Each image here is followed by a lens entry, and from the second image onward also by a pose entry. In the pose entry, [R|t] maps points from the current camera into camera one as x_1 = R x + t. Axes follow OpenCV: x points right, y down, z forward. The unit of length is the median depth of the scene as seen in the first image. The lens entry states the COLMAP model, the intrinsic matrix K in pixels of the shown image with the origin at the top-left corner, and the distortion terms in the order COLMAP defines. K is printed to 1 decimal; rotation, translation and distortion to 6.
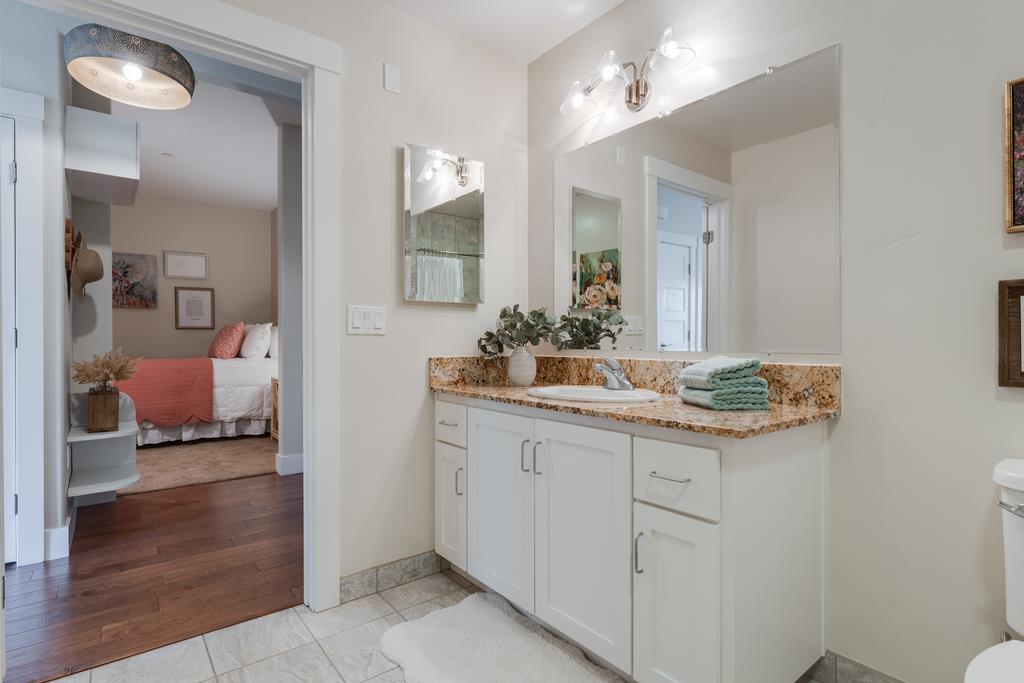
lens RADIAL K [[511.4, 0, 511.0], [0, 511.4, 339.9], [0, 0, 1]] dist [-0.004003, -0.000113]
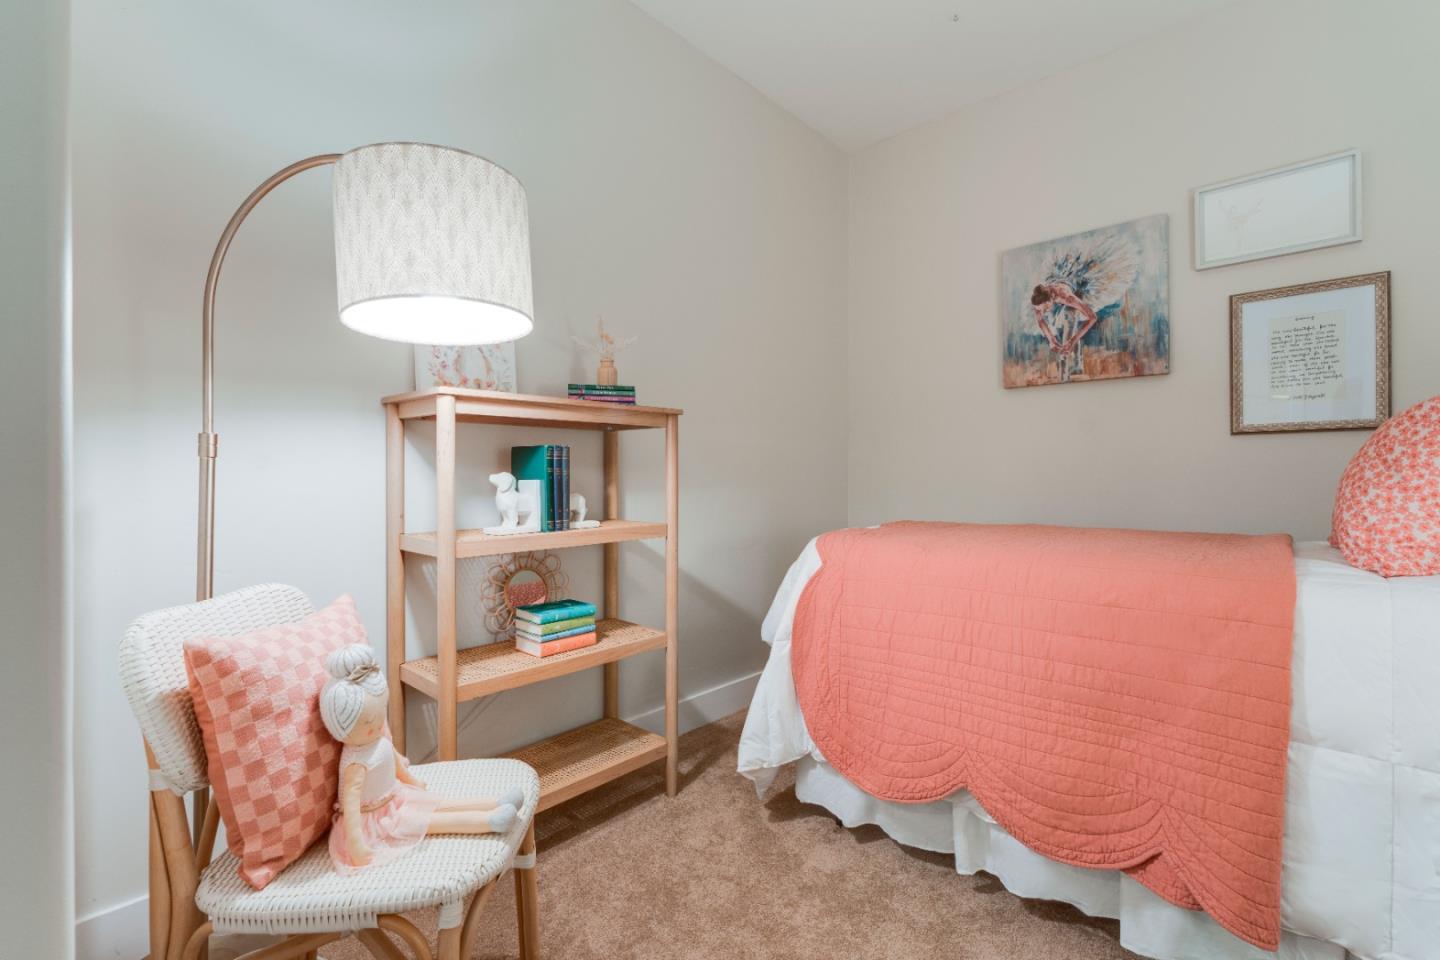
lens RADIAL K [[635.0, 0, 722.6], [0, 635.0, 480.3], [0, 0, 1]] dist [0.000034, -0.000110]
pose [[0.169658, 0.004970, -0.985490, -0.351443], [-0.010528, 0.999939, 0.003230, 0.008281], [0.985447, 0.009827, 0.169700, 0.668863]]
